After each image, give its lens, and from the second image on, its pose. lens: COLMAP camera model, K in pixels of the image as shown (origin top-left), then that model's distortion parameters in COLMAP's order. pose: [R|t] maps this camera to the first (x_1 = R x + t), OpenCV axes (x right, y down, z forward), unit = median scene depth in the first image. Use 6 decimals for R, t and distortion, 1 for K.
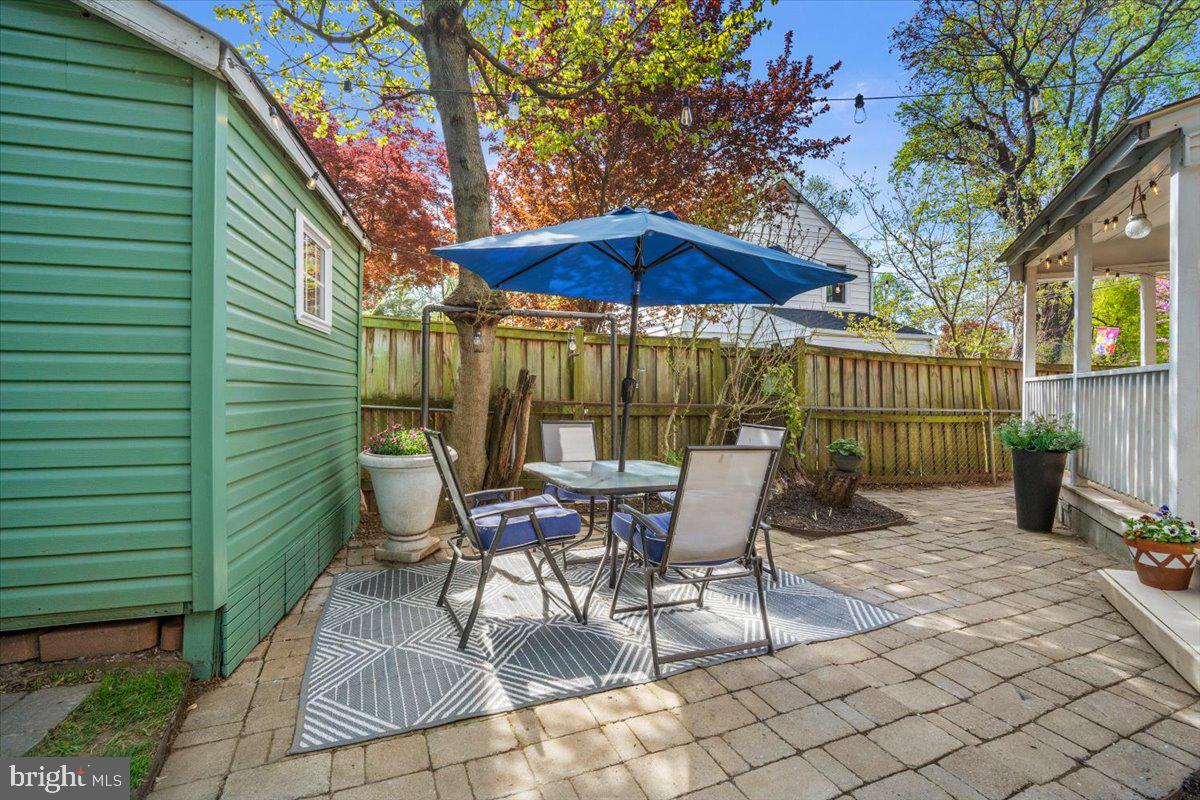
lens RADIAL K [[524.3, 0, 598.2], [0, 524.3, 396.3], [0, 0, 1]] dist [-0.009834, 0.000625]
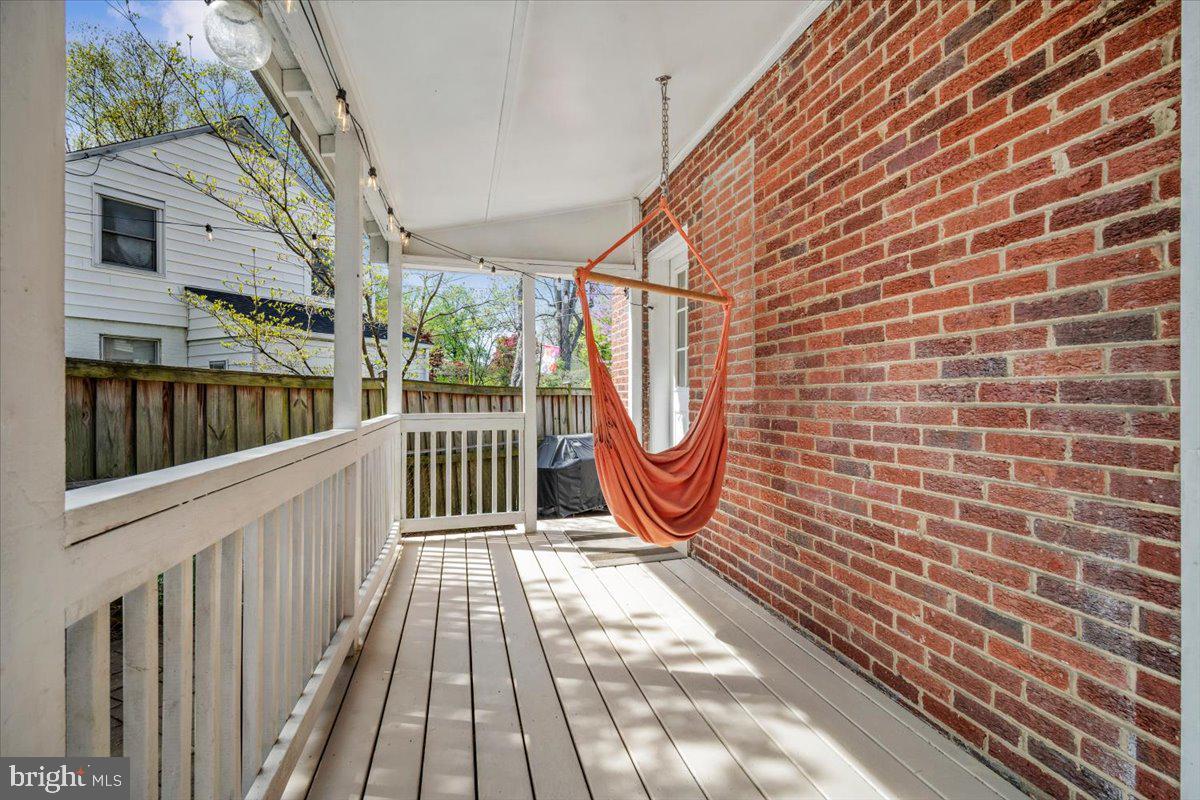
lens RADIAL K [[524.3, 0, 598.2], [0, 524.3, 396.3], [0, 0, 1]] dist [-0.009834, 0.000625]
pose [[0.737373, -0.005773, 0.675461, 0.739515], [0.010455, 0.999941, -0.002867, -0.068493], [-0.675405, 0.009176, 0.737390, 0.447995]]
